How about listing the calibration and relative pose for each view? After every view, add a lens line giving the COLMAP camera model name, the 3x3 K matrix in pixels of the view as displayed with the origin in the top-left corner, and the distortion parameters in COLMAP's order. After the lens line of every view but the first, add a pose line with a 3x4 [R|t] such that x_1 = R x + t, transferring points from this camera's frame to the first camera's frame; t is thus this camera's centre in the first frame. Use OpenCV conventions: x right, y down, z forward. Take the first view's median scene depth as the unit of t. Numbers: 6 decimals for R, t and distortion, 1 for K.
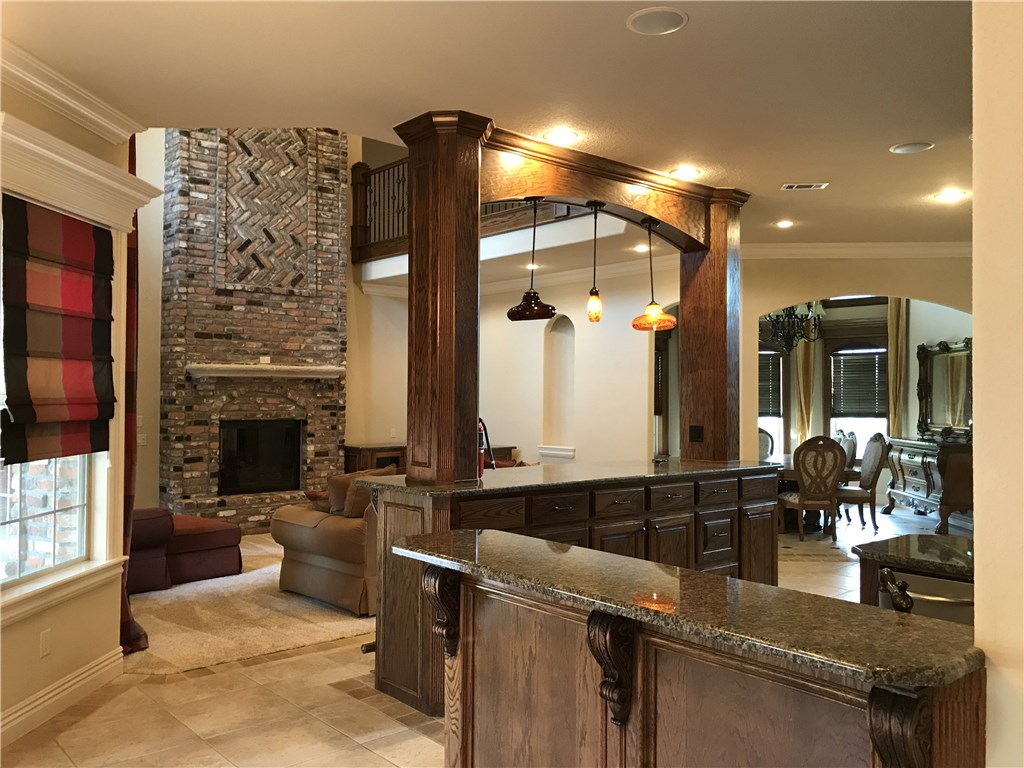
lens RADIAL K [[849.1, 0, 518.8], [0, 849.1, 377.9], [0, 0, 1]] dist [0.038050, -0.070591]
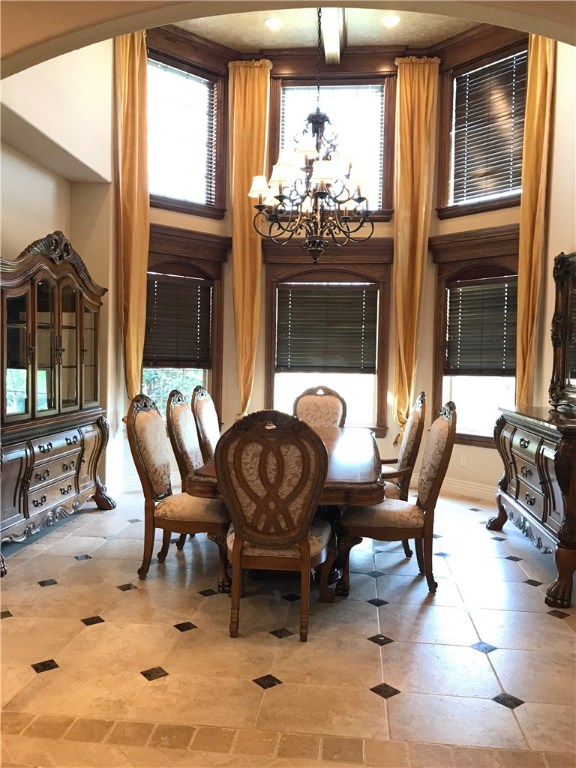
lens RADIAL K [[636.8, 0, 286.7], [0, 636.8, 381.8], [0, 0, 1]] dist [0.038050, -0.070591]
pose [[0.998739, 0.014734, -0.047984, 0.302422], [-0.012067, 0.998392, 0.055388, 0.028043], [0.048723, -0.054740, 0.997311, 0.536233]]
